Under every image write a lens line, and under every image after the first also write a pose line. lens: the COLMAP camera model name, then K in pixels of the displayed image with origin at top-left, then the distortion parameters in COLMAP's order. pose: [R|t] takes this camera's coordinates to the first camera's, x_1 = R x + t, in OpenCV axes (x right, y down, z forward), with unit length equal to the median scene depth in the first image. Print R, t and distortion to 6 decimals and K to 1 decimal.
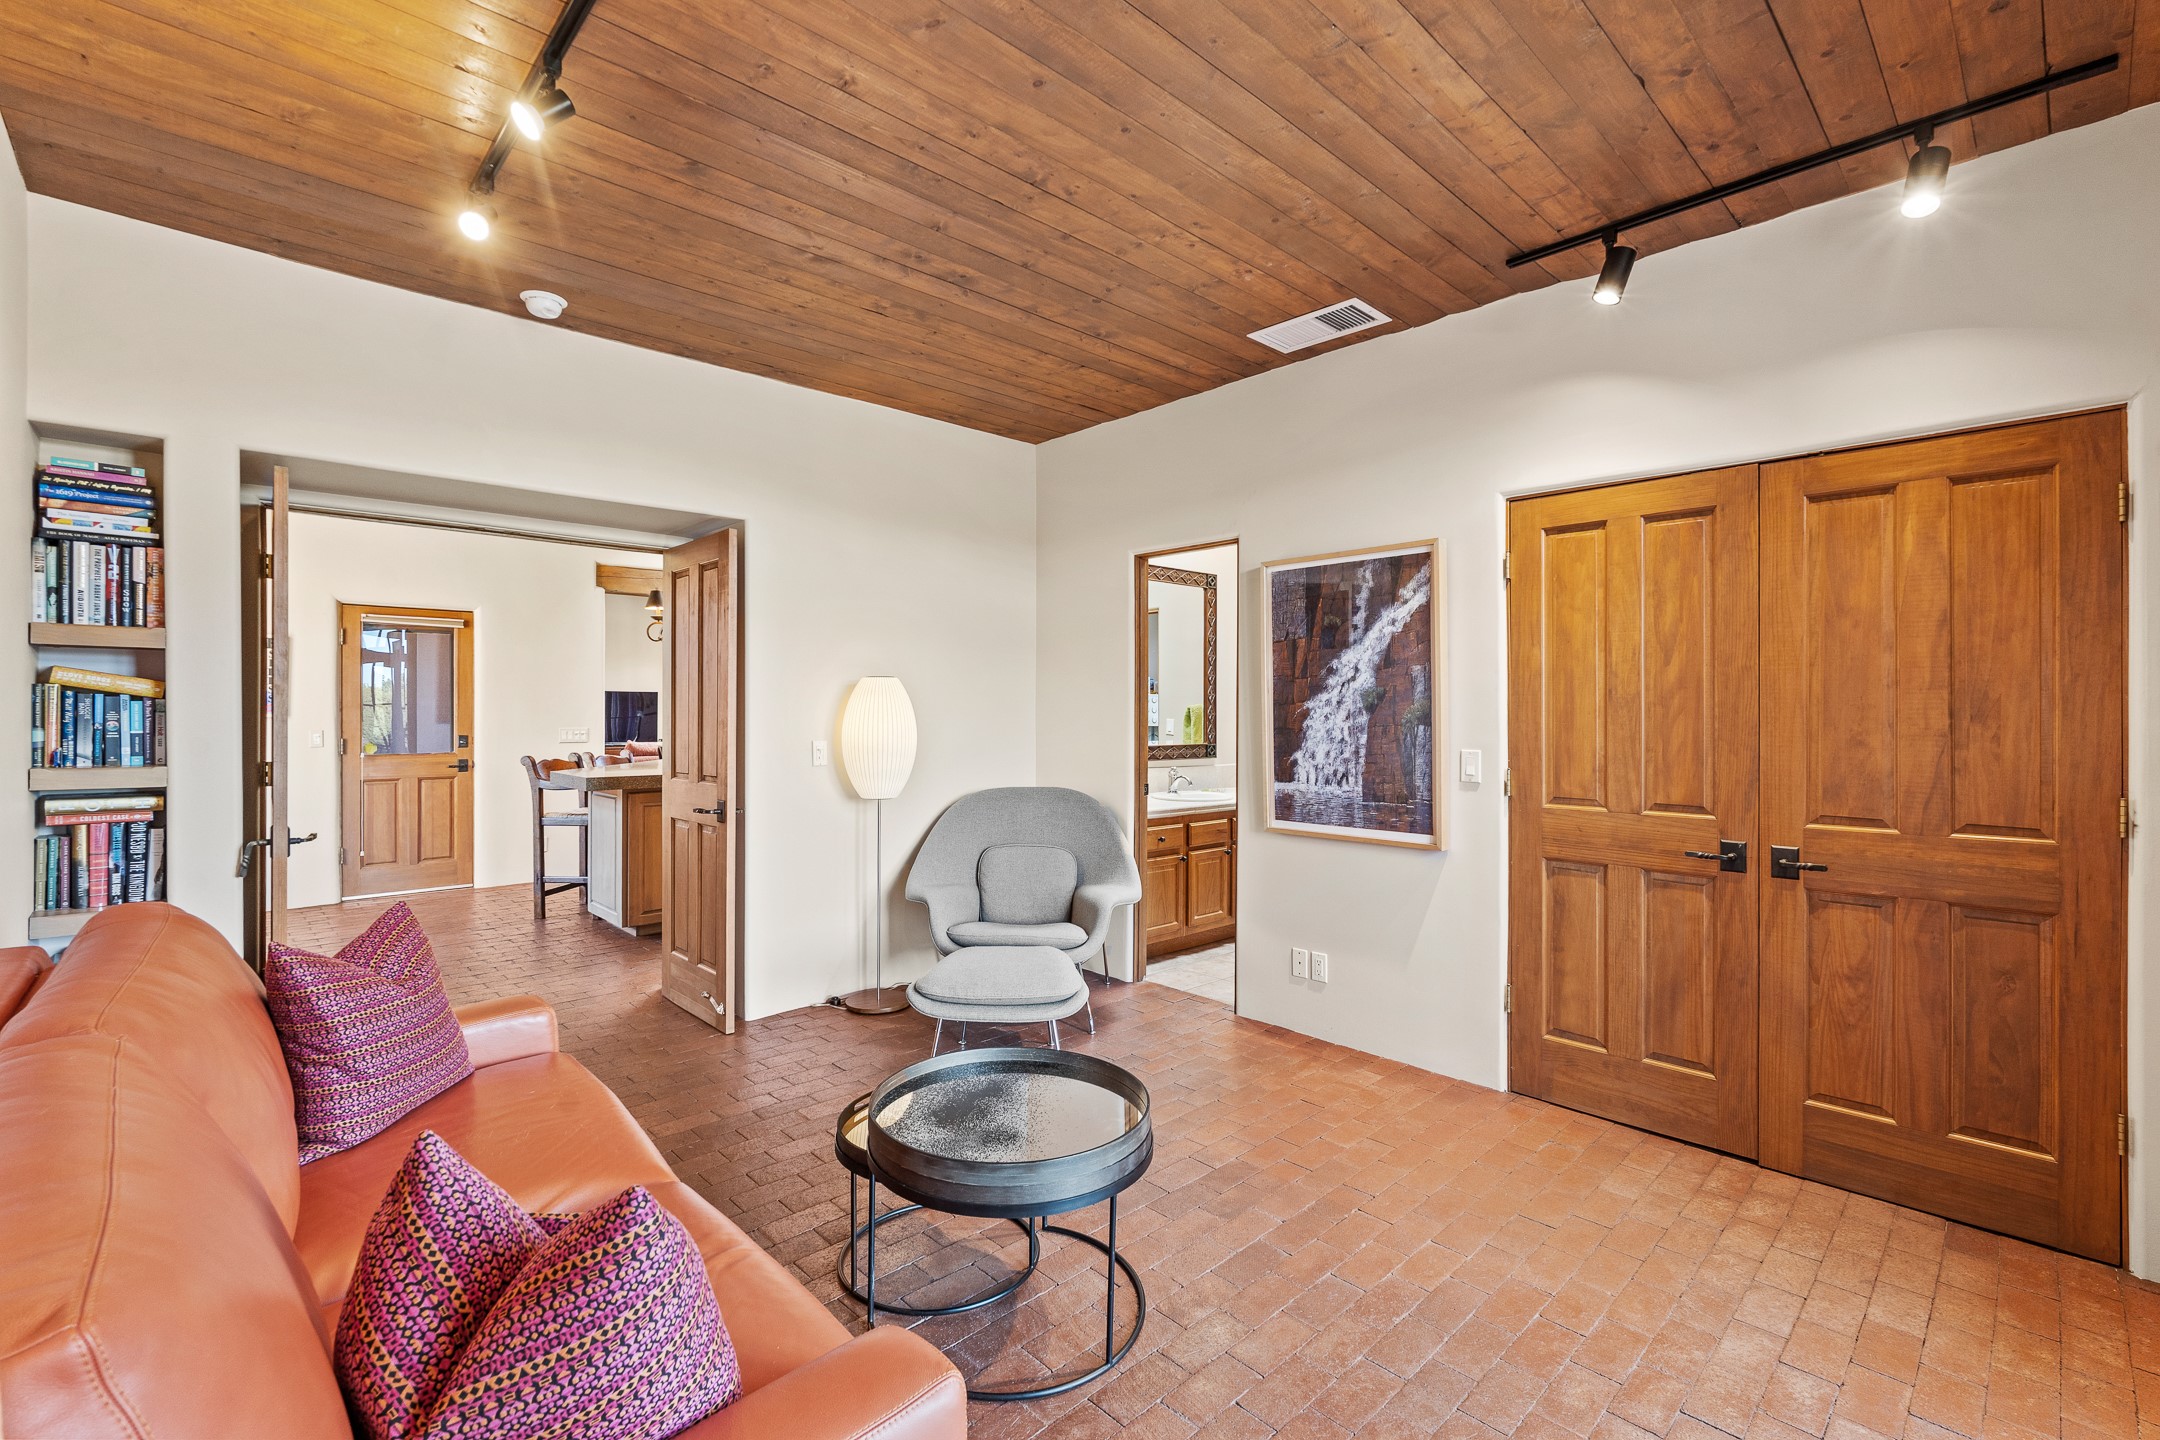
lens RADIAL K [[955.8, 0, 1086.5], [0, 955.8, 719.1], [0, 0, 1]] dist [-0.003069, -0.000293]
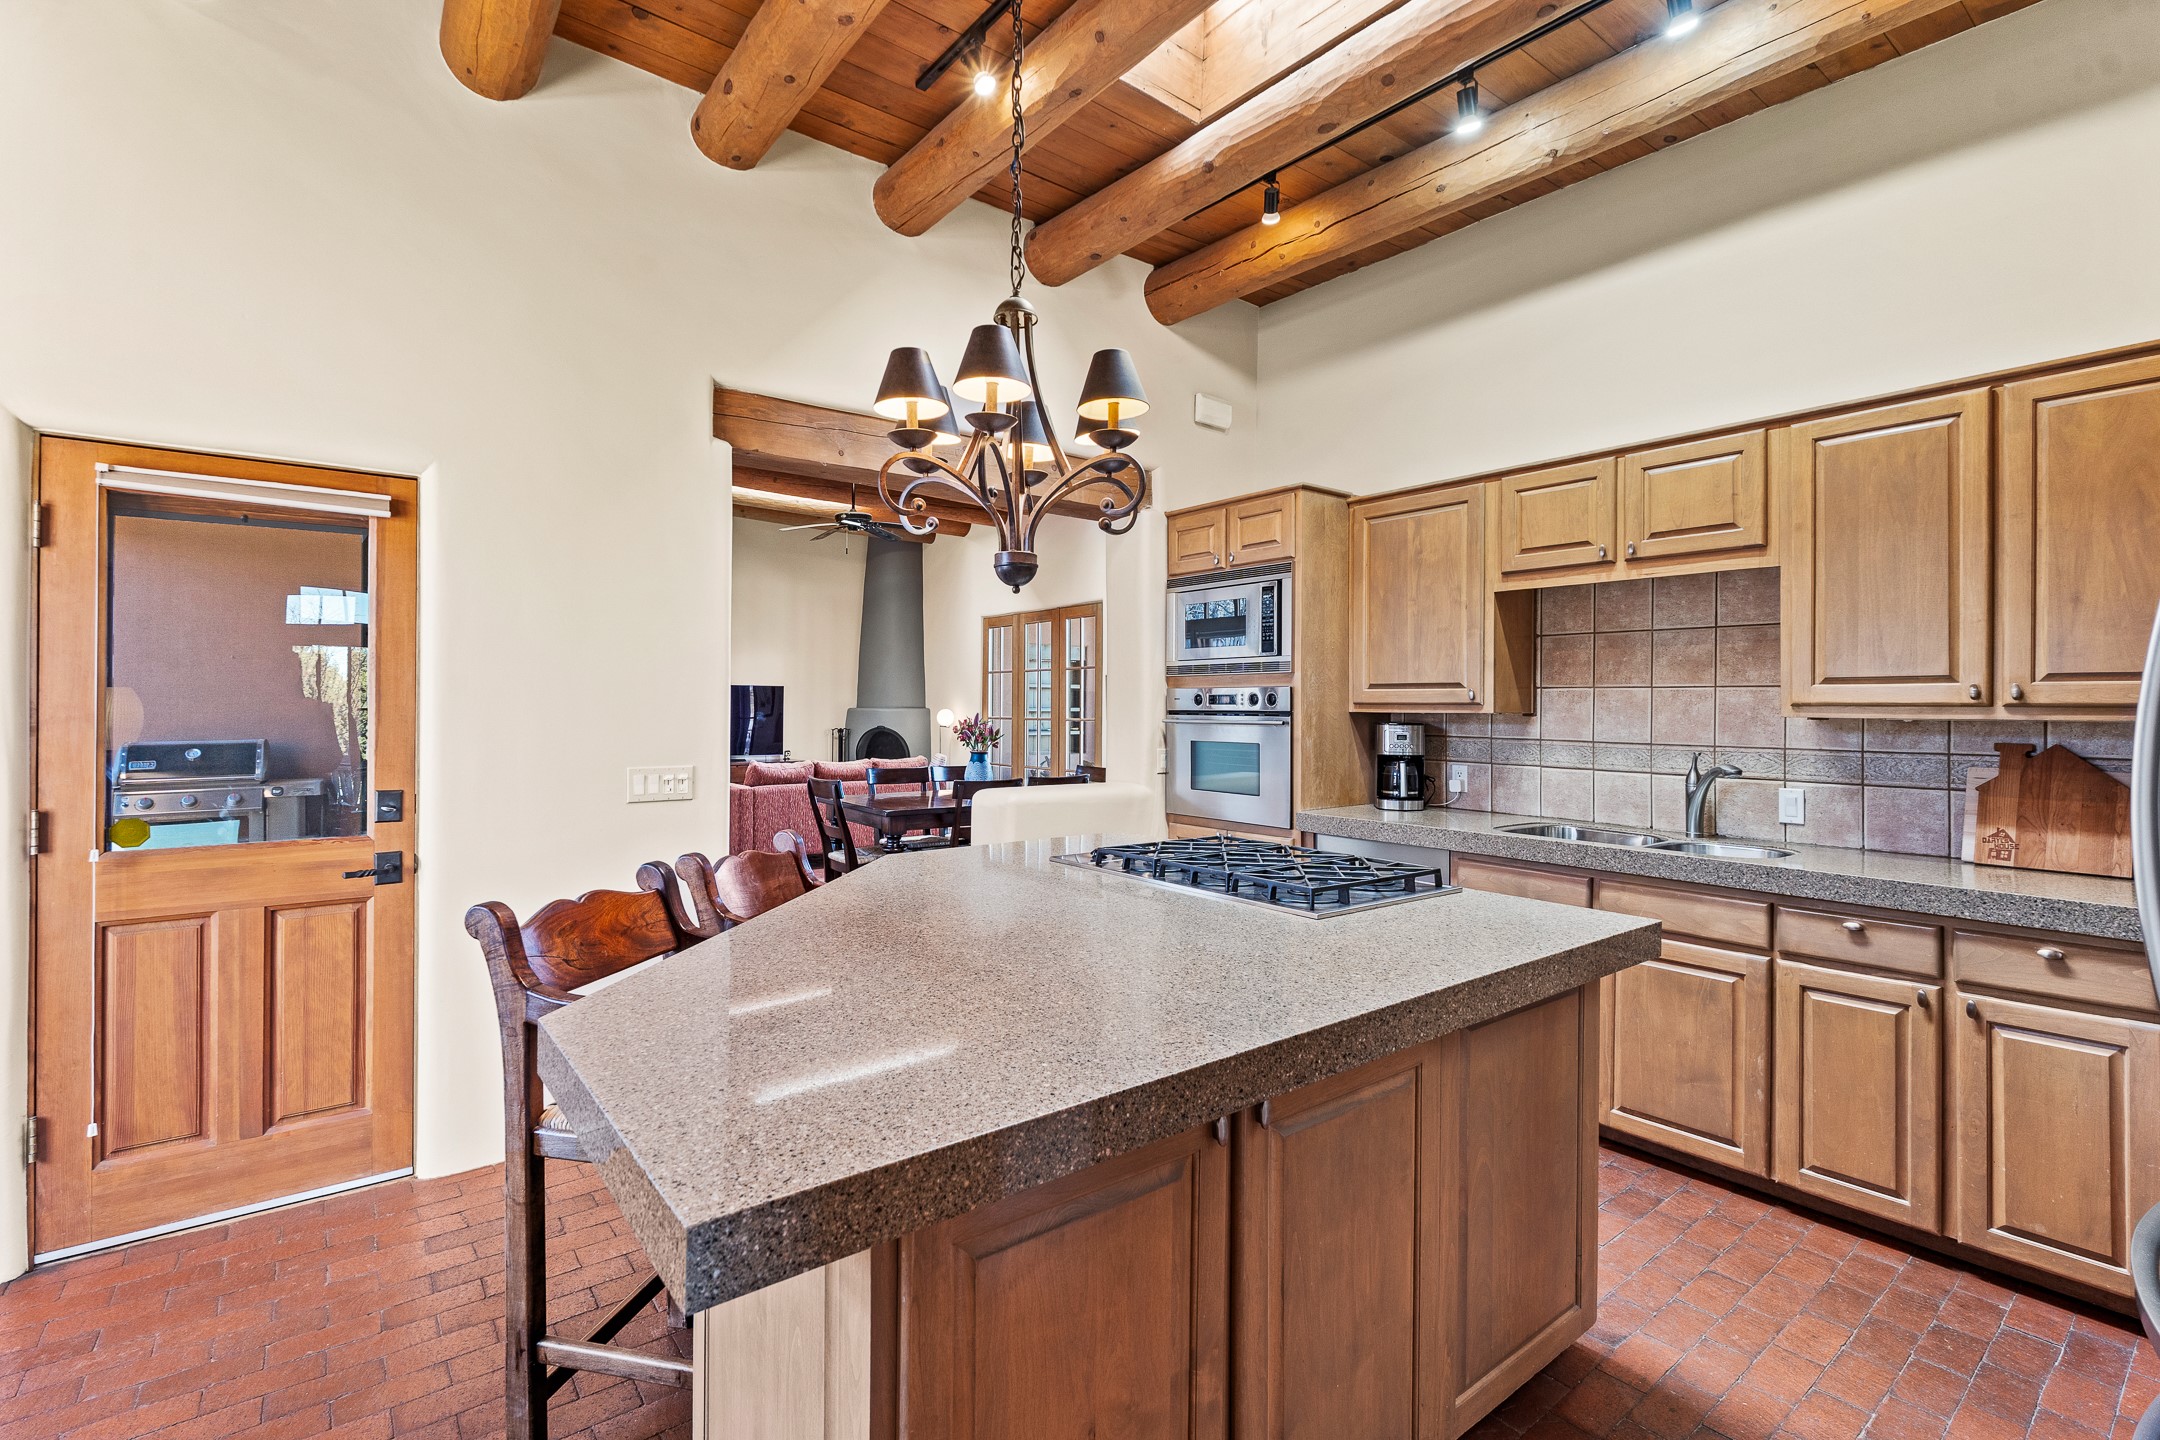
lens RADIAL K [[973.0, 0, 1083.2], [0, 973.0, 689.8], [0, 0, 1]] dist [-0.000886, 0.000256]
pose [[0.995164, -0.002471, -0.098194, -0.646013], [0.000075, 0.999702, -0.024391, -0.029936], [0.098225, 0.024266, 0.994868, 1.232804]]
